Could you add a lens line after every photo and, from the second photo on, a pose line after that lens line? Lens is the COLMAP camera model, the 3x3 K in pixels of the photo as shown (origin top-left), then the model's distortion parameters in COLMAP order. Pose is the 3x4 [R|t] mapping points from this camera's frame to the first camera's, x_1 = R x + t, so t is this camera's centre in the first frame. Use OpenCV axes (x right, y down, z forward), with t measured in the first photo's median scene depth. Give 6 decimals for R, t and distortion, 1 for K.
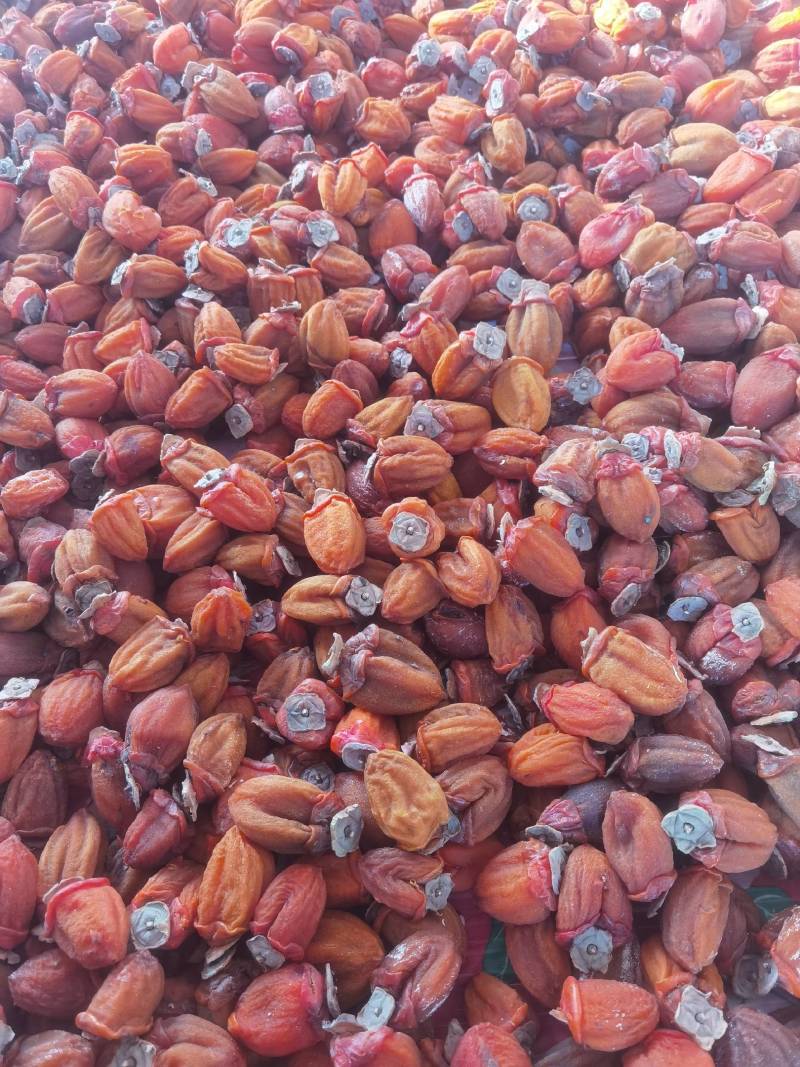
lens RADIAL K [[843.8, 0, 401.6], [0, 843.8, 533.4], [0, 0, 1]] dist [0.019773, -0.000062]
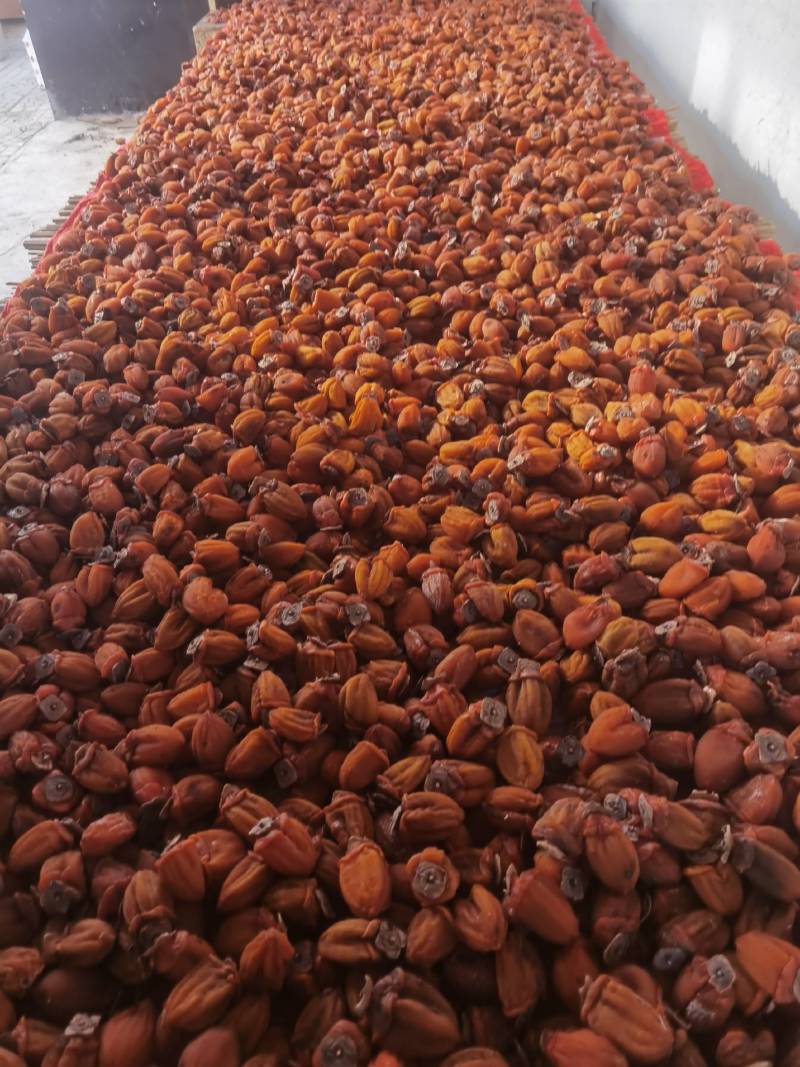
lens RADIAL K [[843.8, 0, 396.0], [0, 843.8, 534.5], [0, 0, 1]] dist [0.019773, -0.000062]
pose [[0.999825, 0.015269, -0.010817, -0.028368], [-0.018072, 0.937868, -0.346522, -0.038706], [0.004854, 0.346657, 0.937980, -0.249847]]
